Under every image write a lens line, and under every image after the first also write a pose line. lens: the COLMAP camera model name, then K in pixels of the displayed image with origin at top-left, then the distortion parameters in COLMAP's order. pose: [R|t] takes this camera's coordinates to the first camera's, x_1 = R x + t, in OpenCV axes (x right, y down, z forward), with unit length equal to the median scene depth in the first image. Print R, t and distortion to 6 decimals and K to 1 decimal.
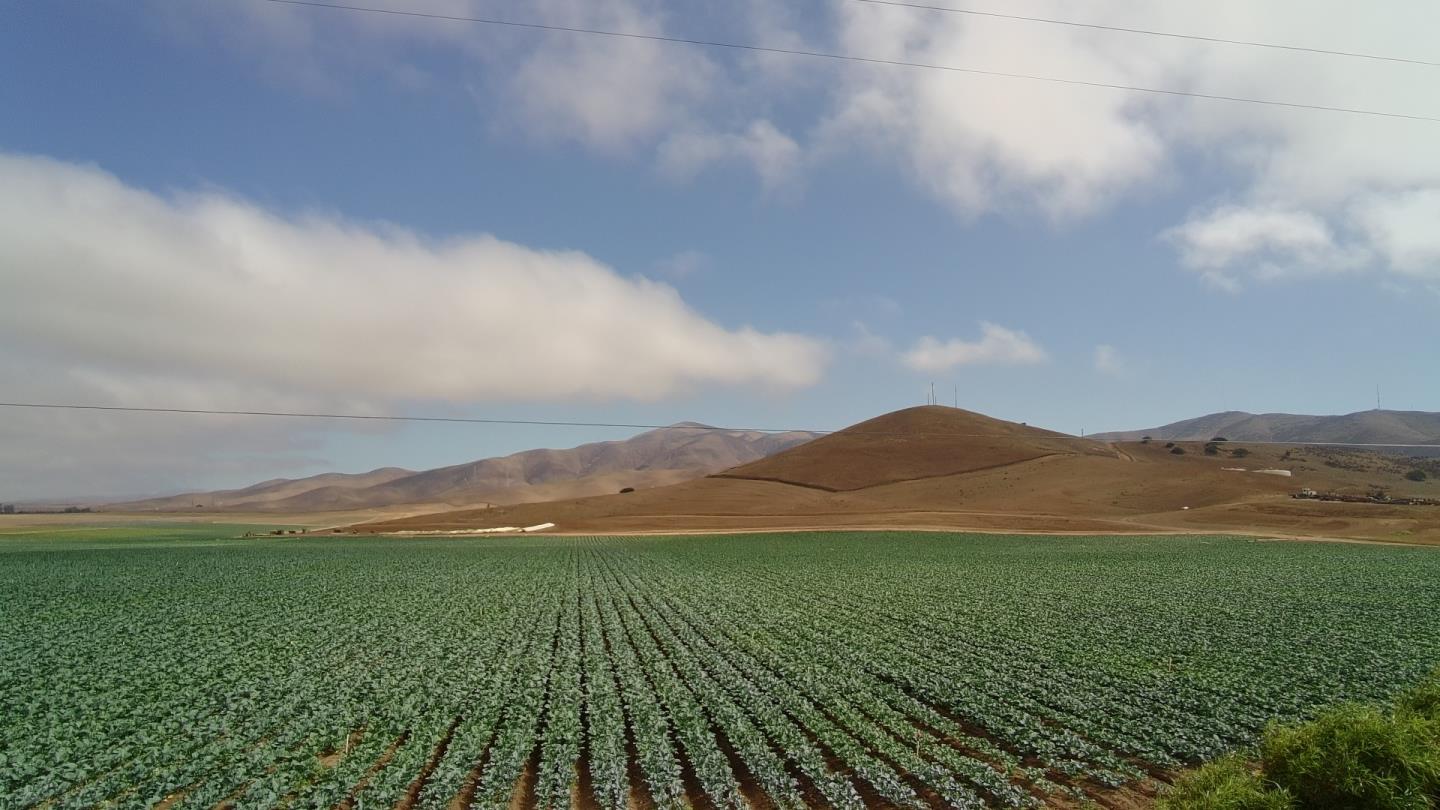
lens RADIAL K [[894.4, 0, 713.4], [0, 894.4, 391.8], [0, 0, 1]] dist [-0.047647, 0.032974]
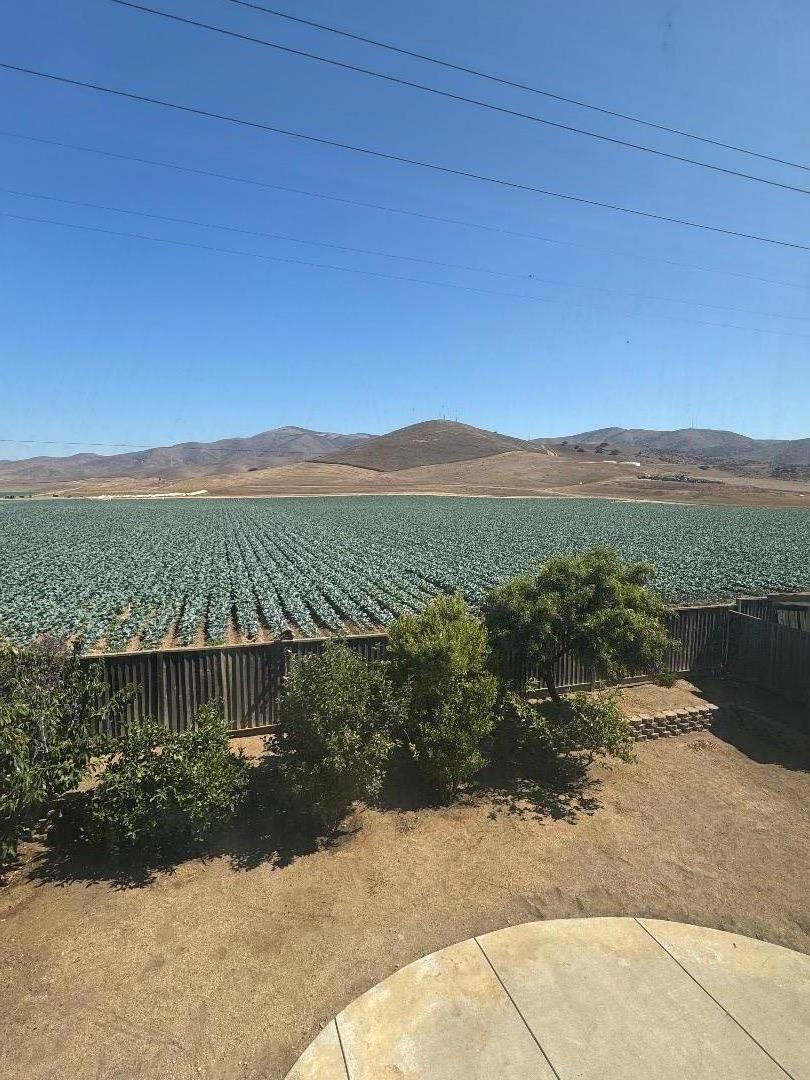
lens RADIAL K [[549.6, 0, 403.1], [0, 549.6, 548.3], [0, 0, 1]] dist [-0.014519, 0.000308]
pose [[0.985288, -0.015320, 0.170216, -0.025683], [-0.027444, 0.968867, 0.246056, -0.024176], [-0.168686, -0.247108, 0.954192, -0.148025]]
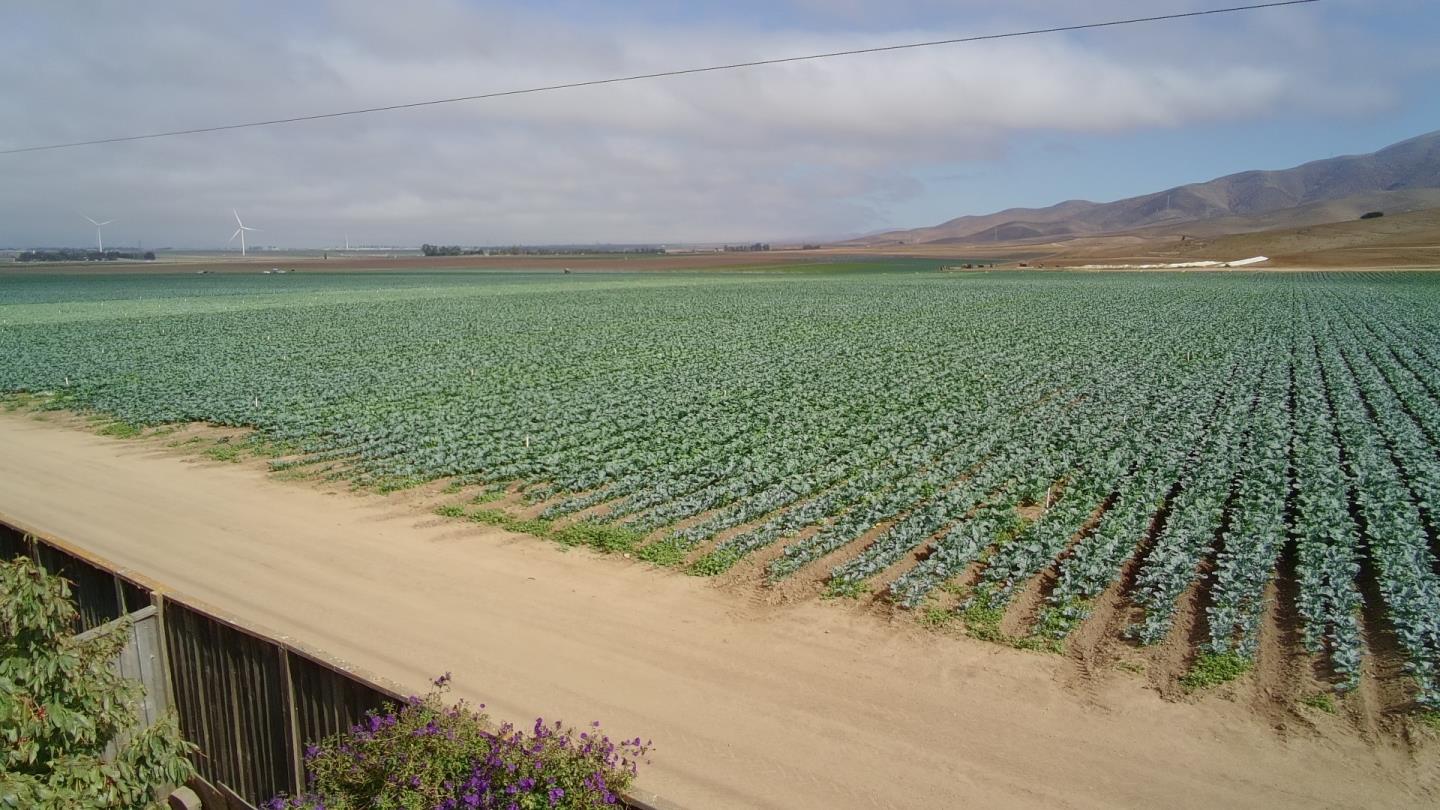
lens RADIAL K [[894.4, 0, 723.8], [0, 894.4, 397.6], [0, 0, 1]] dist [-0.047647, 0.032974]
pose [[0.753188, 0.099315, -0.650264, -0.064051], [0.099693, 0.959884, 0.262075, 0.021978], [0.650207, -0.262218, 0.713073, 0.124785]]
